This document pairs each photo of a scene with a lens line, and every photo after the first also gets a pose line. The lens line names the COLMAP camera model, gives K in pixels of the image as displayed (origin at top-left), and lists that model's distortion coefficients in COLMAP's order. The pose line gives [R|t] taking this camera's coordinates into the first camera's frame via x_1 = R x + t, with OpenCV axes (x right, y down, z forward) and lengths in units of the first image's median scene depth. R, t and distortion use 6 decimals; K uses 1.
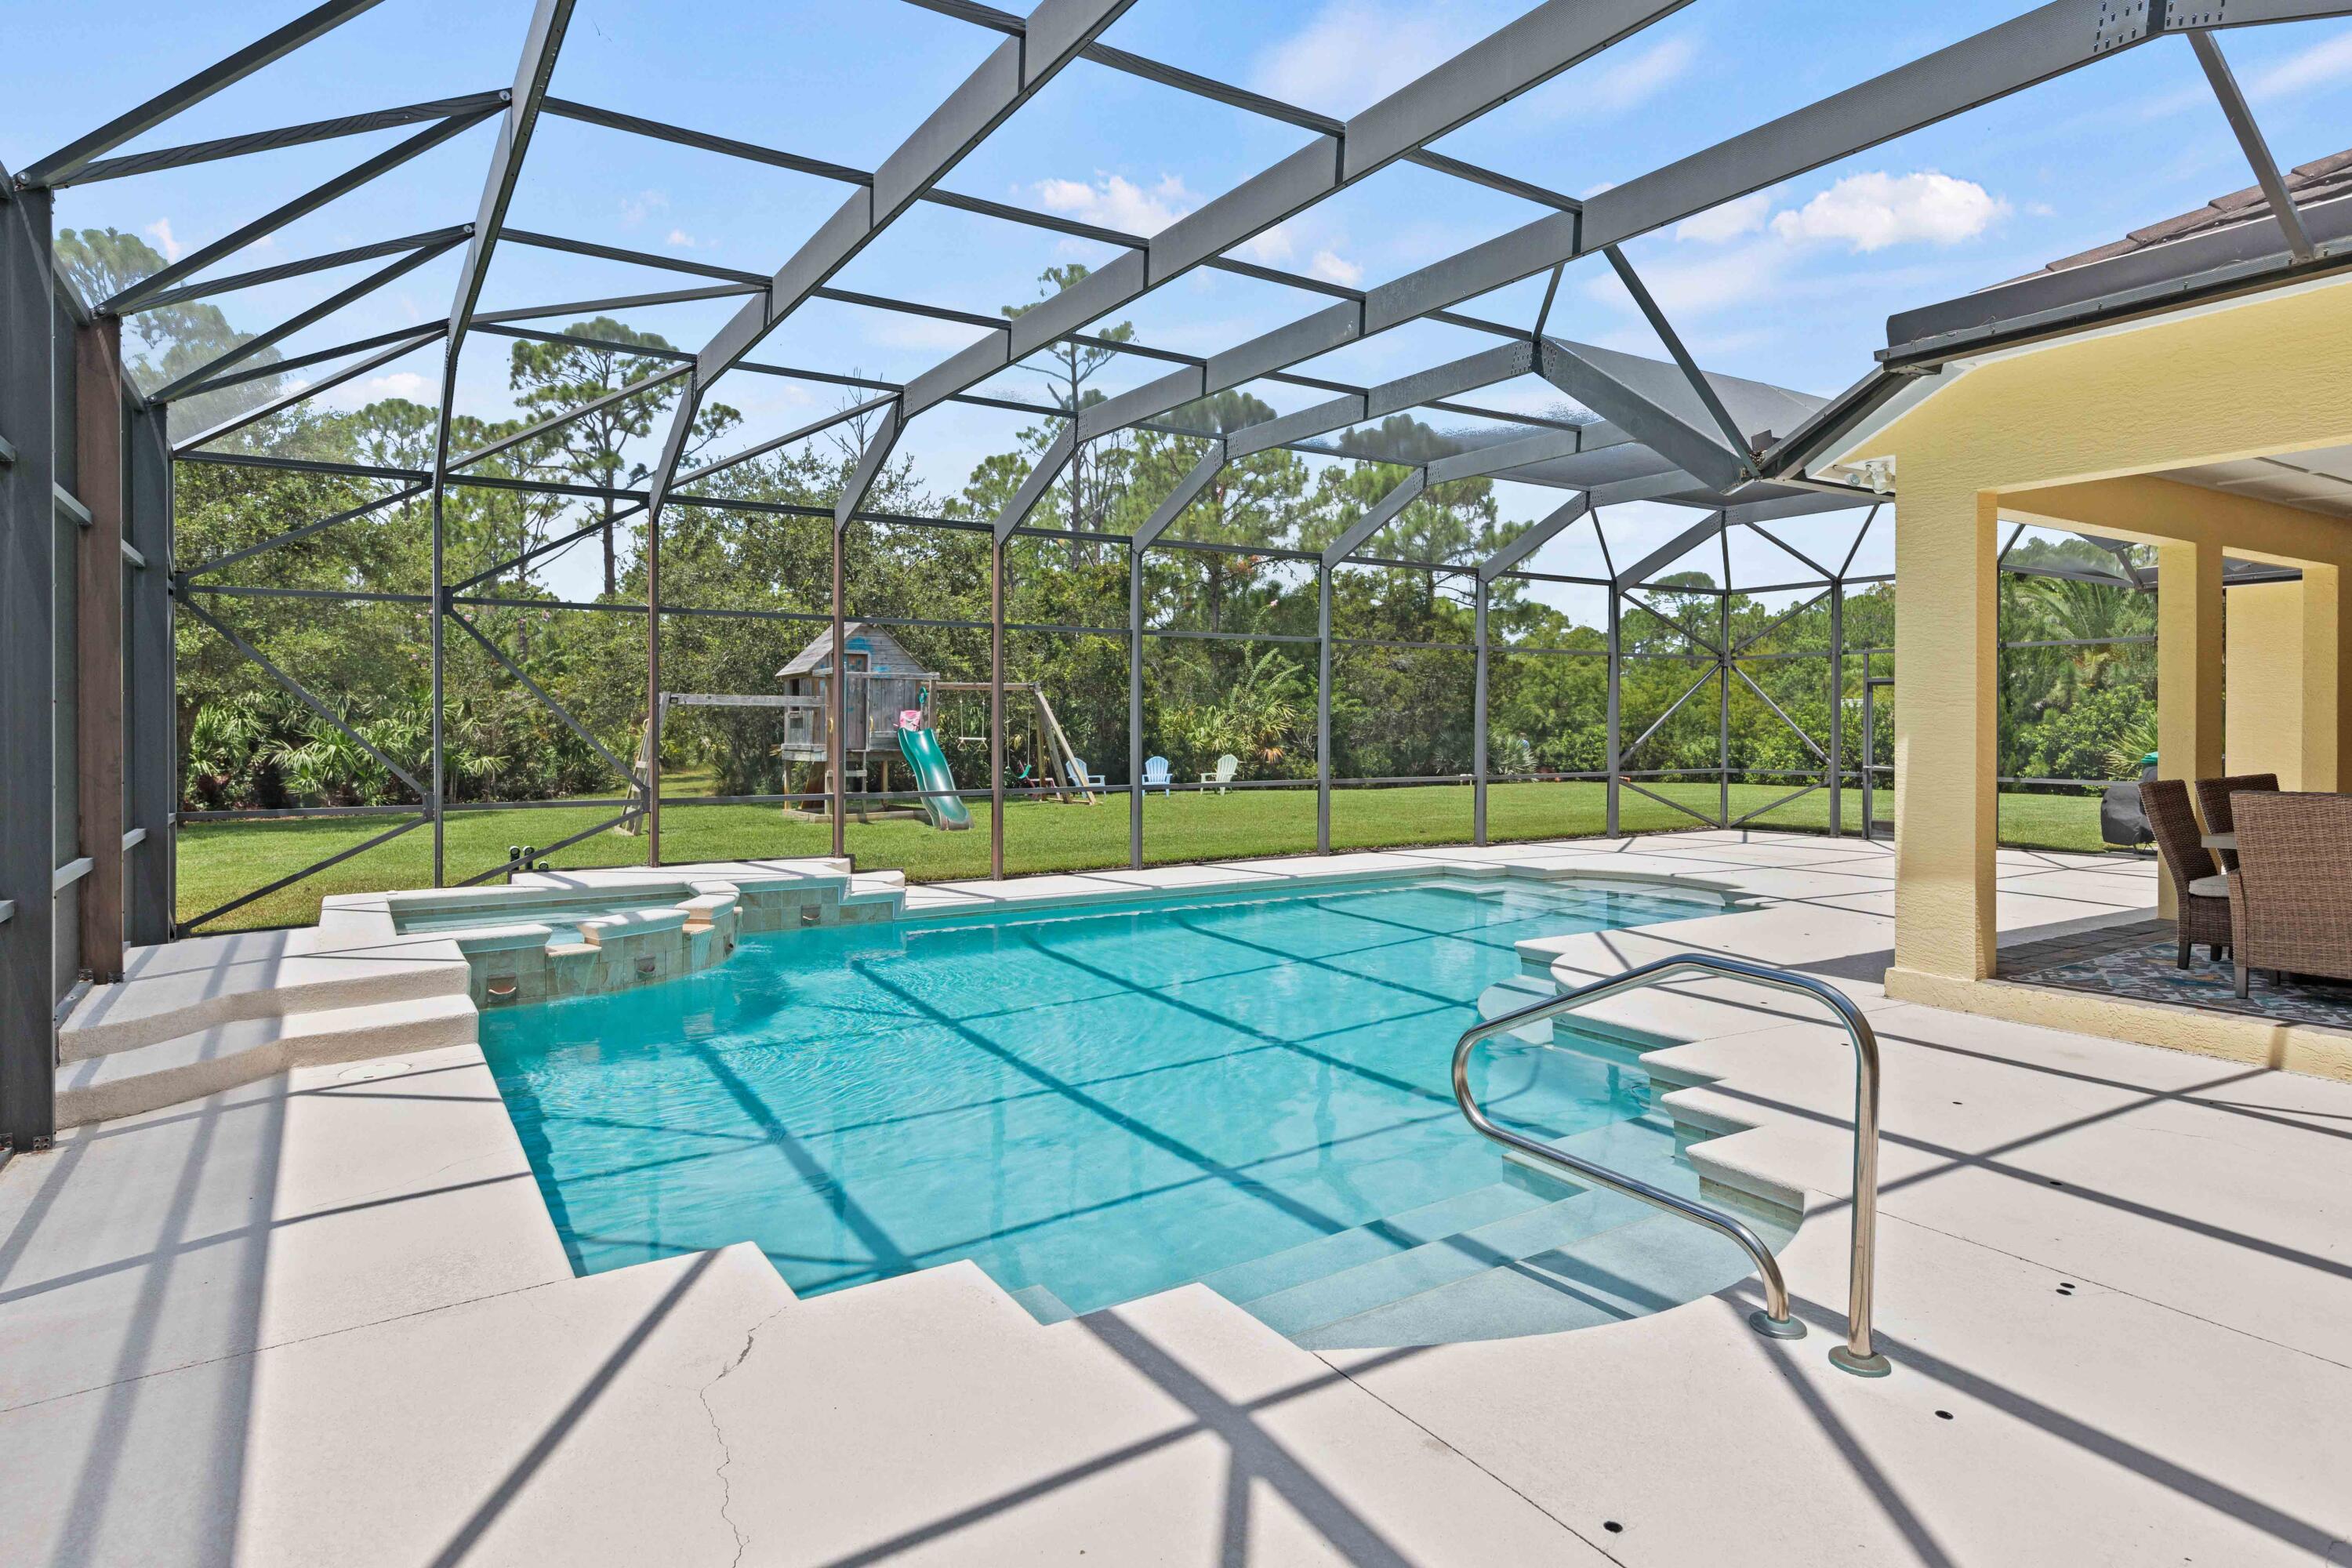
lens RADIAL K [[1299.1, 0, 1175.3], [0, 1299.1, 797.4], [0, 0, 1]] dist [0.001997, -0.002819]
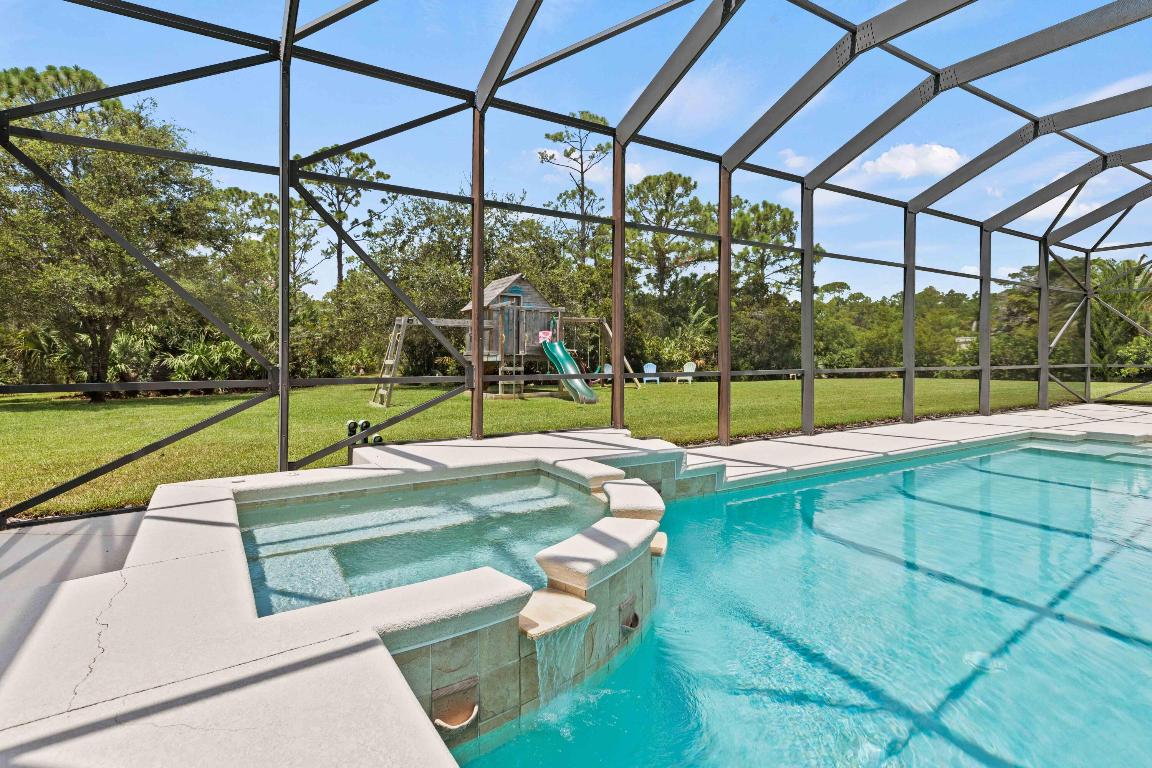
lens RADIAL K [[581.9, 0, 576.9], [0, 581.9, 380.5], [0, 0, 1]] dist [-0.006658, 0.001981]
pose [[0.999998, -0.000388, -0.001987, -0.132245], [0.000361, 0.999906, -0.013699, 0.004635], [0.001992, 0.013698, 0.999904, 0.215342]]
